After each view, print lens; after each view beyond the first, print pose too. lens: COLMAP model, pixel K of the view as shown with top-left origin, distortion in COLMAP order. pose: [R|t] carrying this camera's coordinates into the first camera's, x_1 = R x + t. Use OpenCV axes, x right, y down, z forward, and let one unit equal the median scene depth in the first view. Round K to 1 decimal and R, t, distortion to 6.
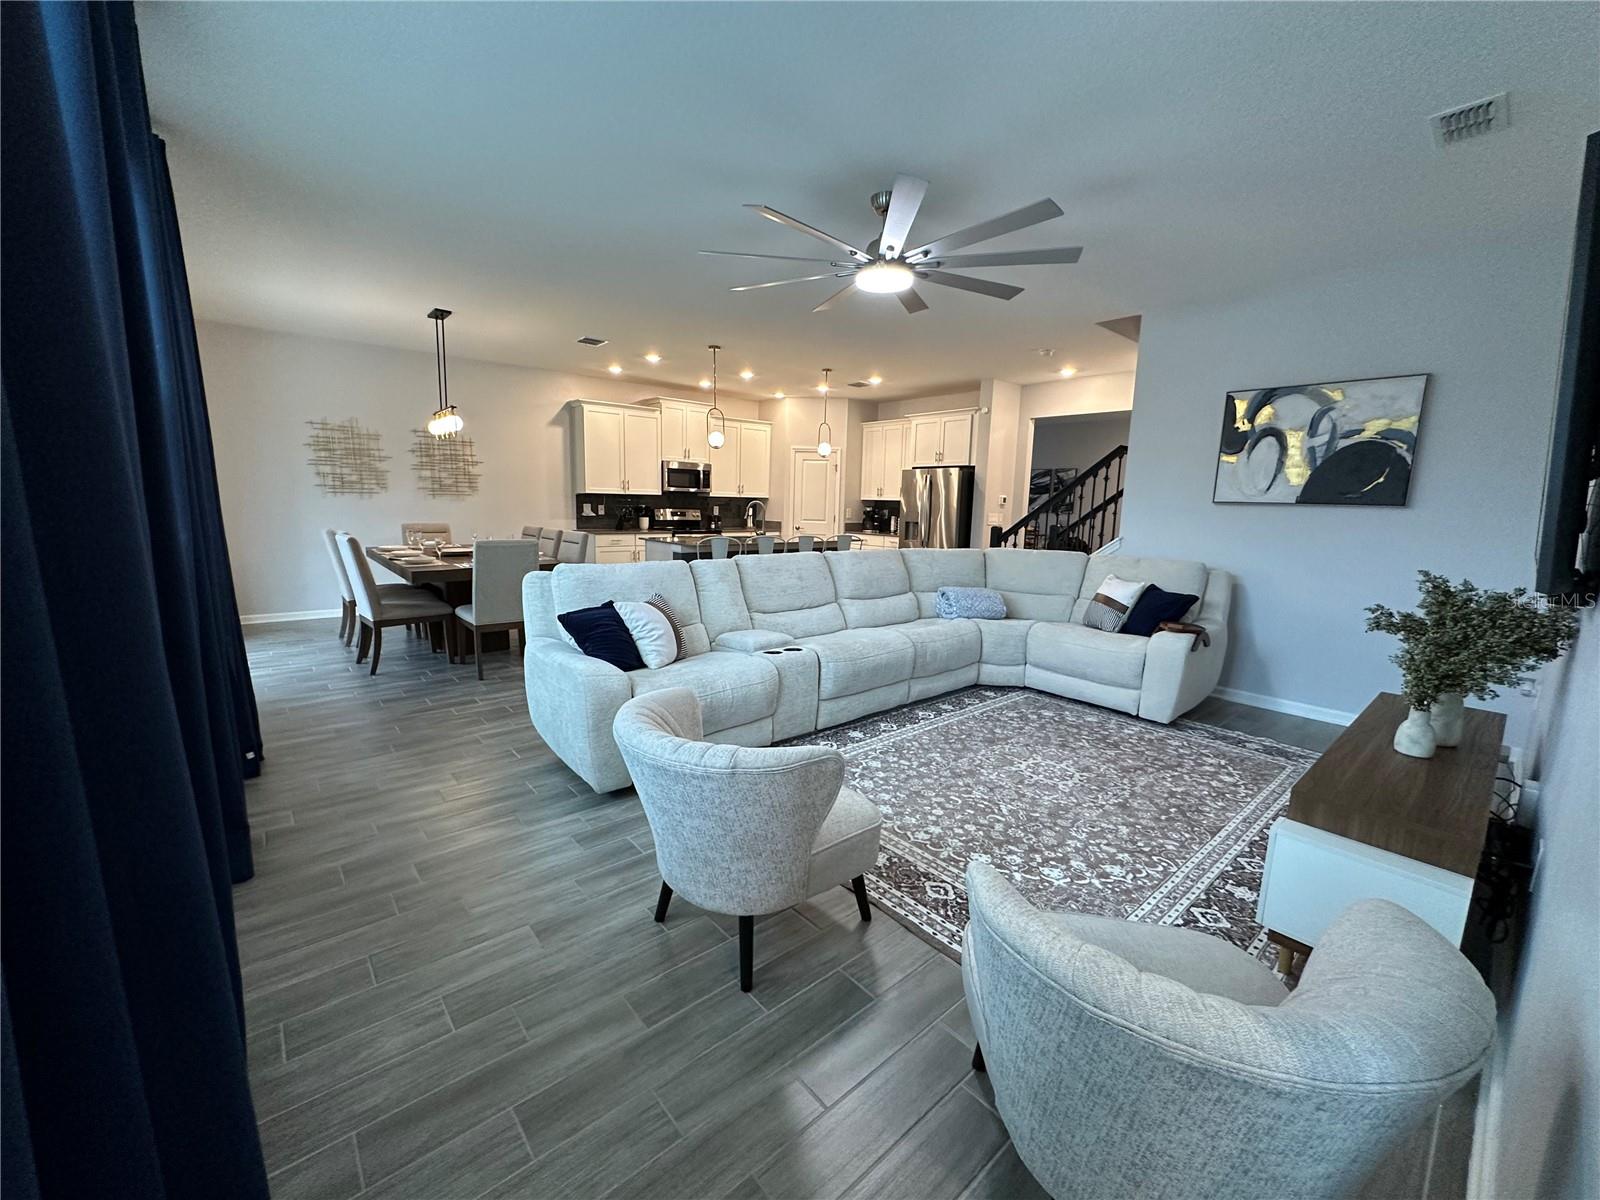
lens RADIAL K [[634.7, 0, 794.4], [0, 634.7, 606.9], [0, 0, 1]] dist [-0.003043, 0.000948]
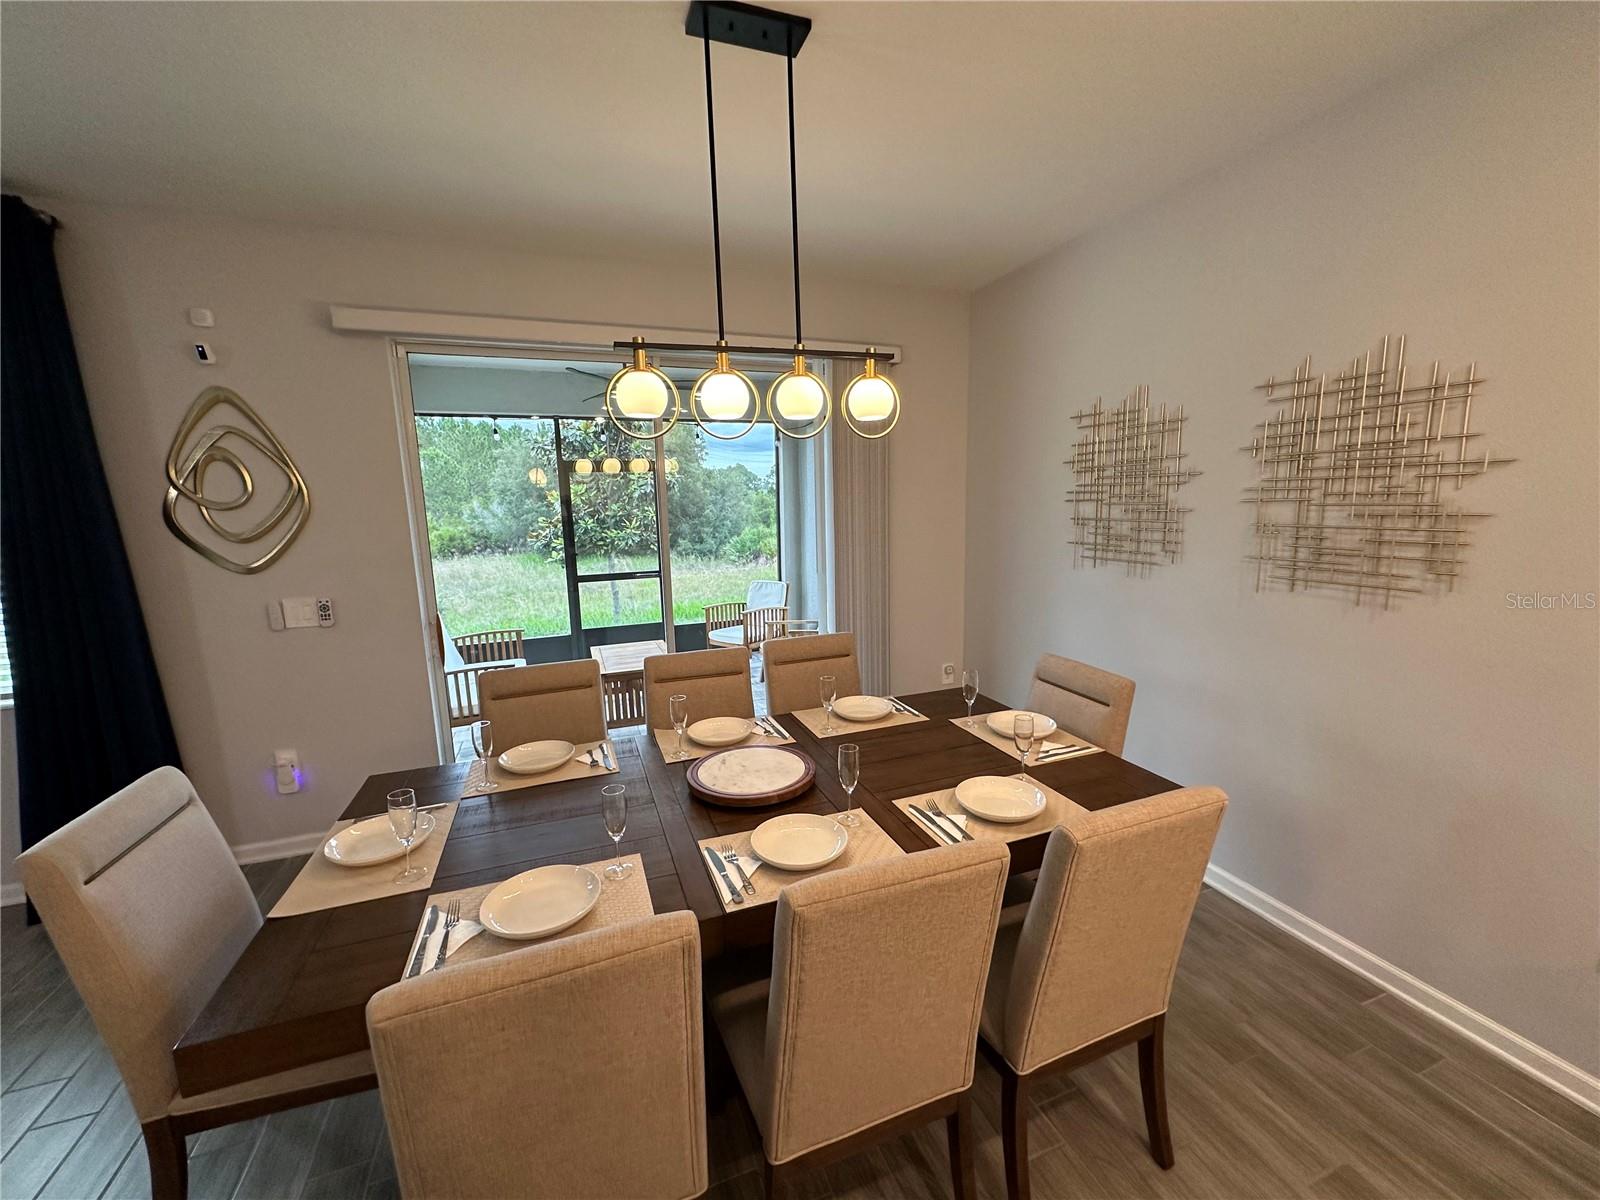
lens RADIAL K [[634.7, 0, 796.9], [0, 634.7, 603.4], [0, 0, 1]] dist [-0.003043, 0.000948]
pose [[-0.339138, 0.140964, -0.930115, -0.202932], [-0.143027, 0.969489, 0.199082, -0.207921], [0.929800, 0.200548, -0.308629, 0.935785]]
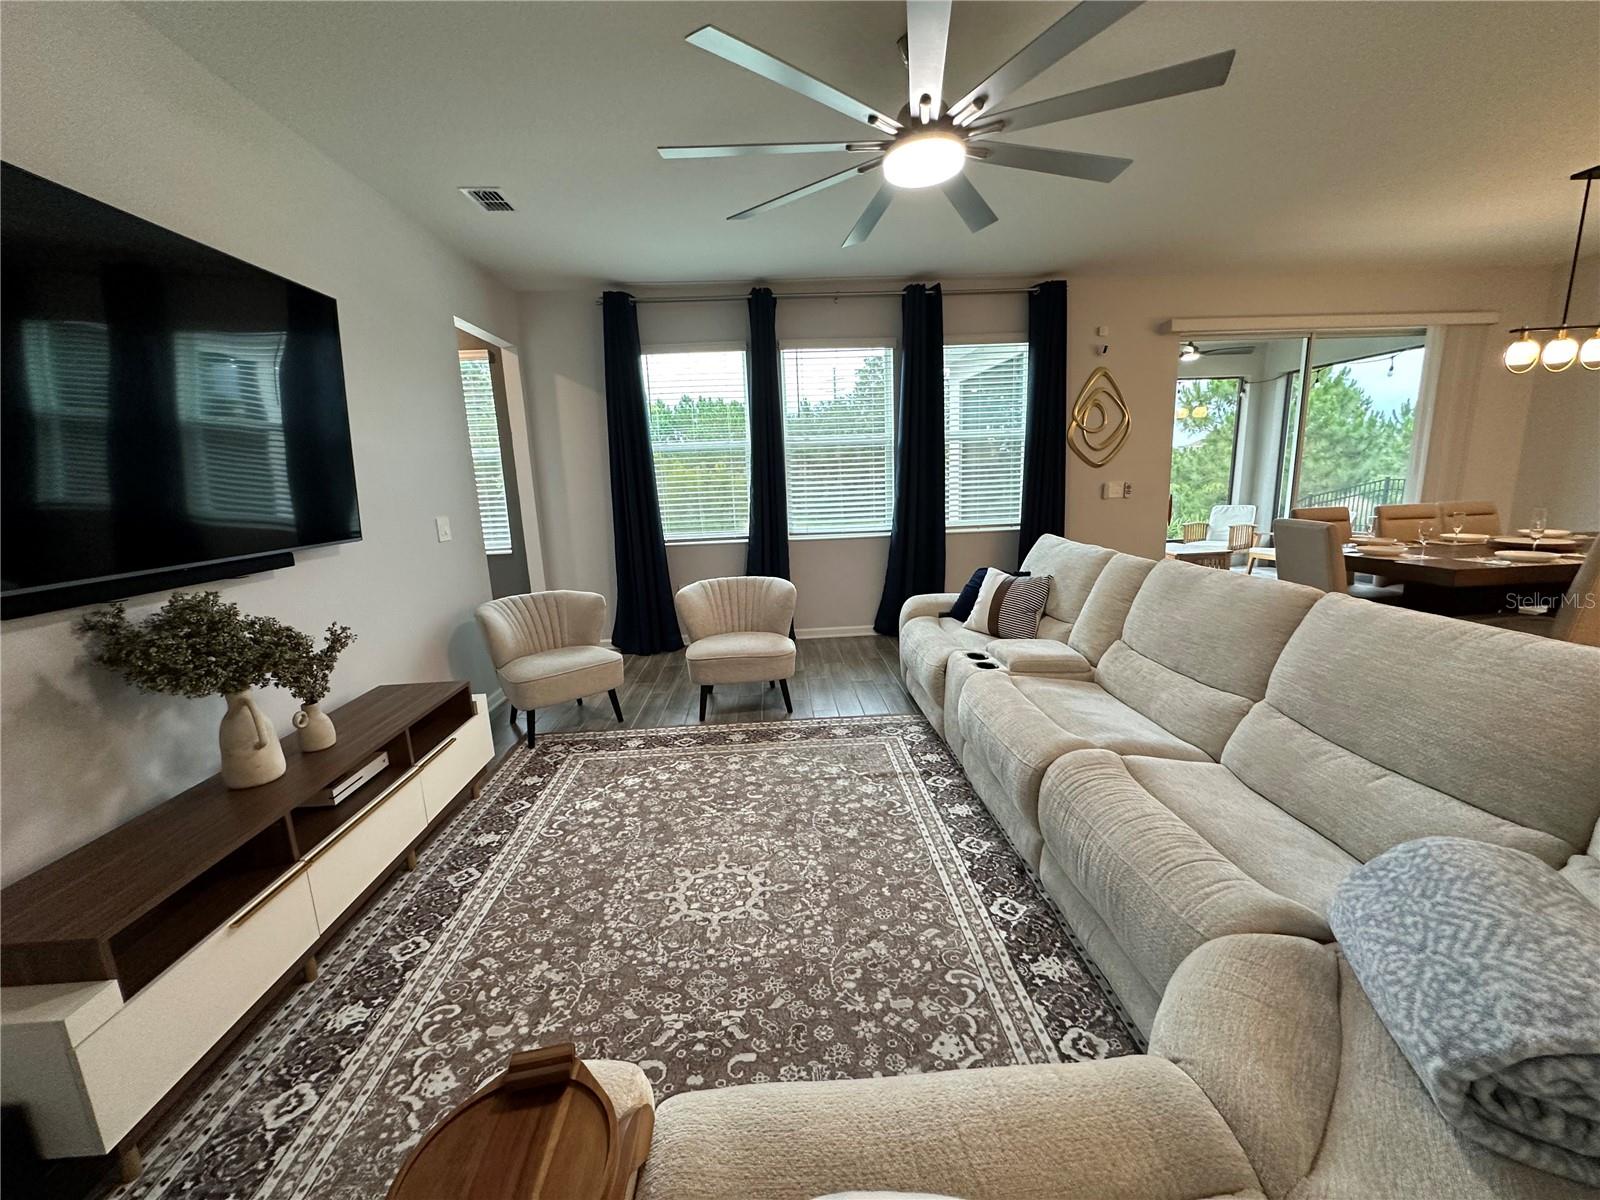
lens RADIAL K [[634.7, 0, 800.9], [0, 634.7, 597.8], [0, 0, 1]] dist [-0.003043, 0.000948]
pose [[-0.605466, 0.150098, -0.781589, 0.396452], [-0.110356, 0.956734, 0.269222, -0.107077], [0.788183, 0.249258, -0.562706, 0.657720]]
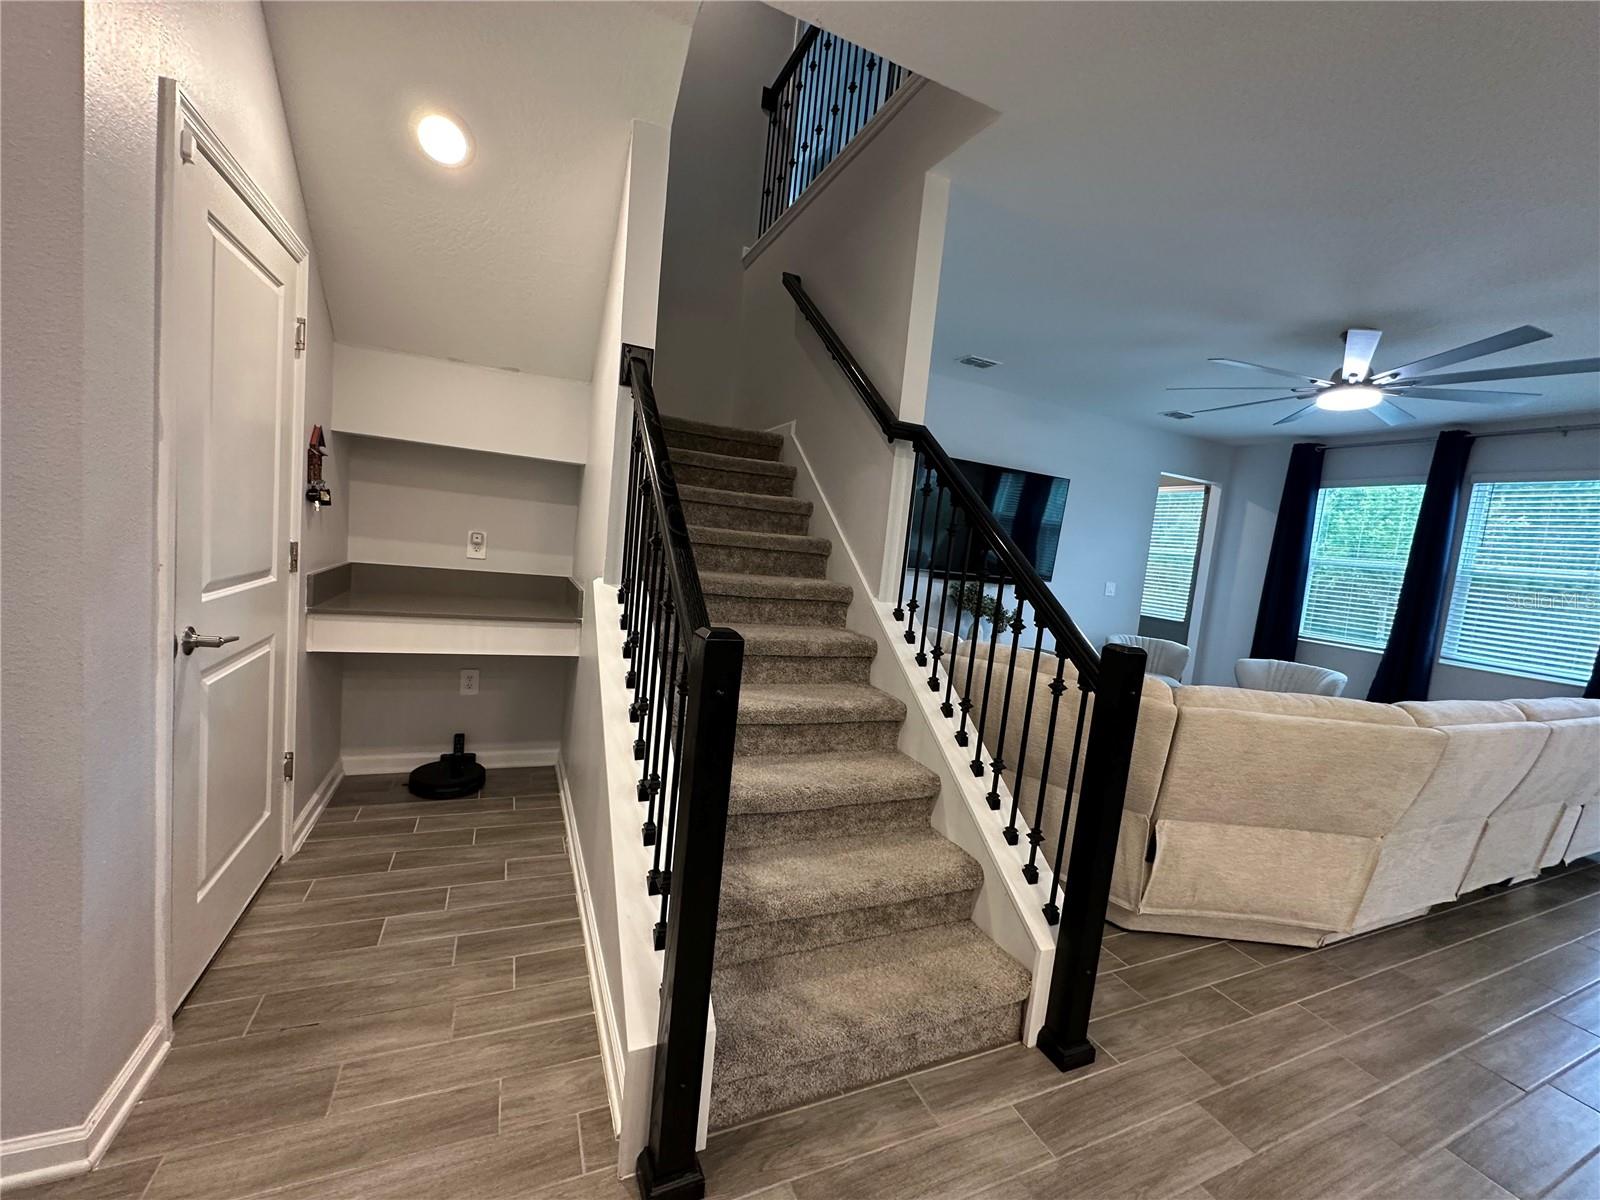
lens RADIAL K [[634.7, 0, 795.7], [0, 634.7, 594.6], [0, 0, 1]] dist [-0.003043, 0.000948]
pose [[-0.952344, -0.140844, 0.270564, 0.342436], [-0.068803, 0.963344, 0.259297, -0.194796], [-0.297166, 0.228324, -0.927125, 1.126399]]
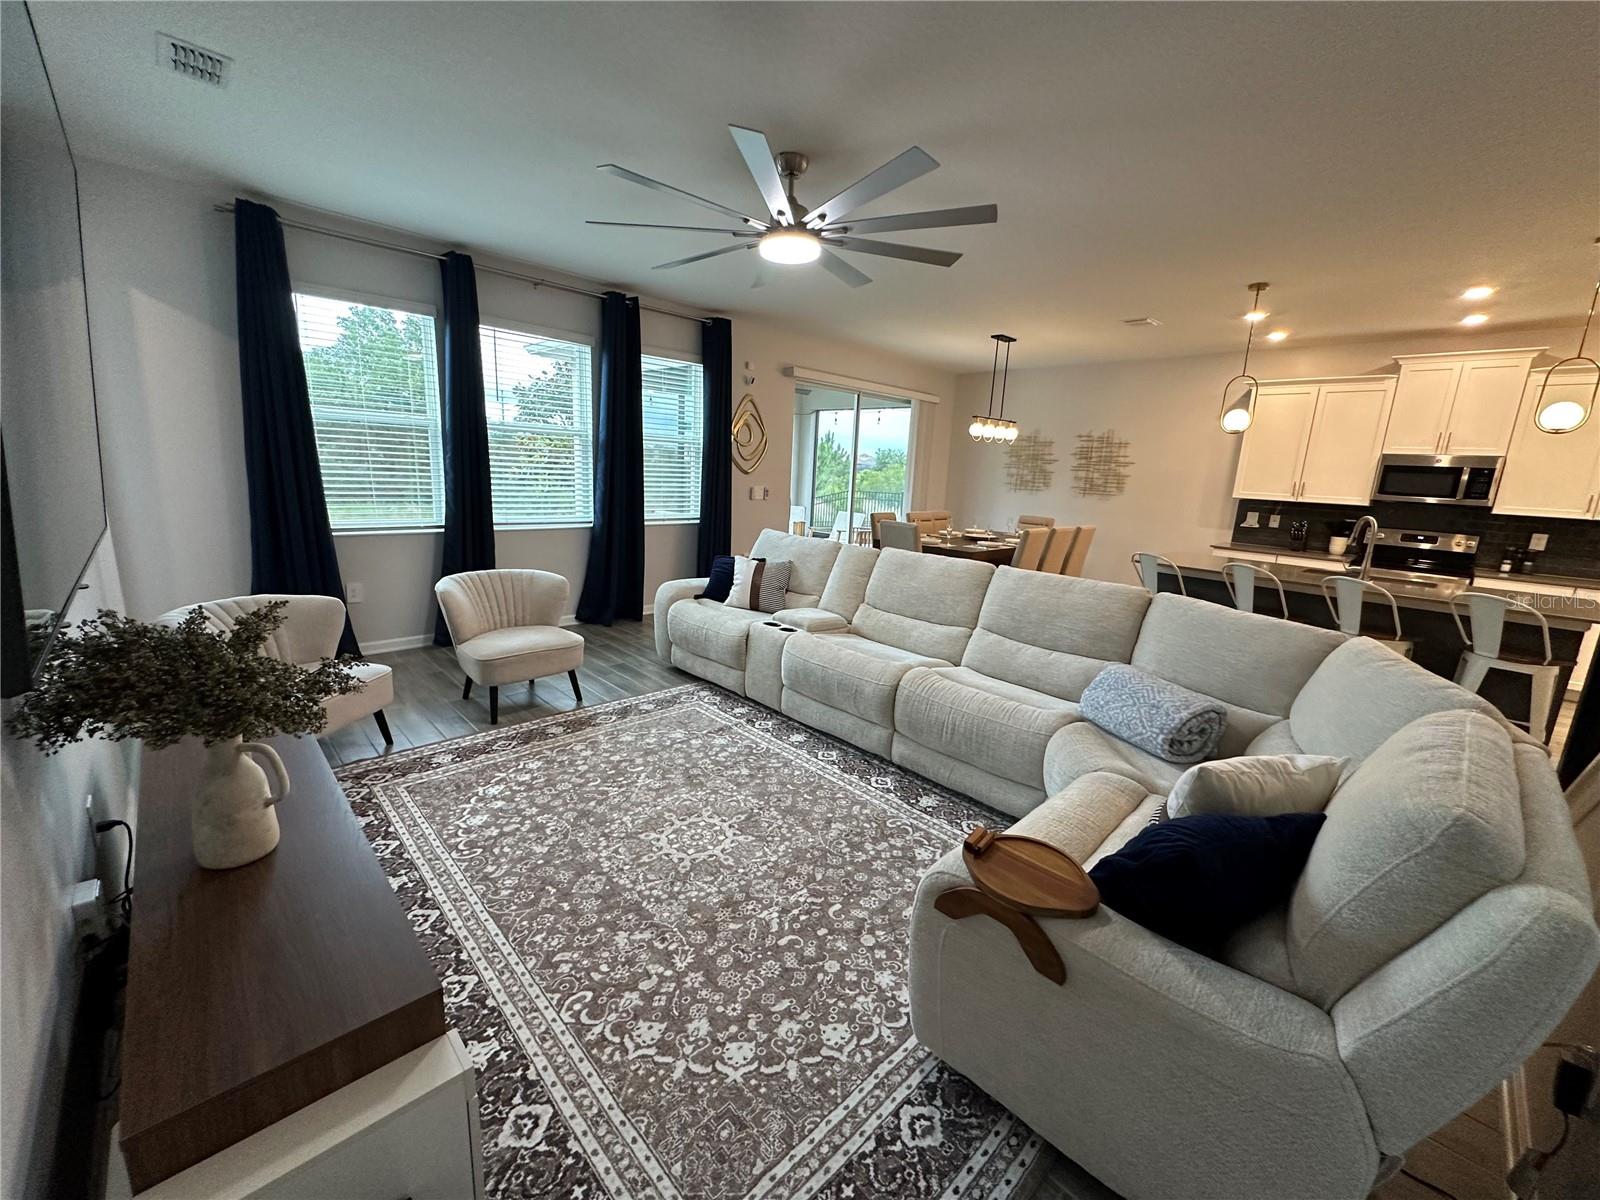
lens RADIAL K [[634.7, 0, 796.6], [0, 634.7, 596.5], [0, 0, 1]] dist [-0.003043, 0.000948]
pose [[0.068661, 0.179908, -0.981284, 0.537351], [-0.213653, 0.963437, 0.161687, -0.083095], [0.974494, 0.198552, 0.104588, 0.472232]]
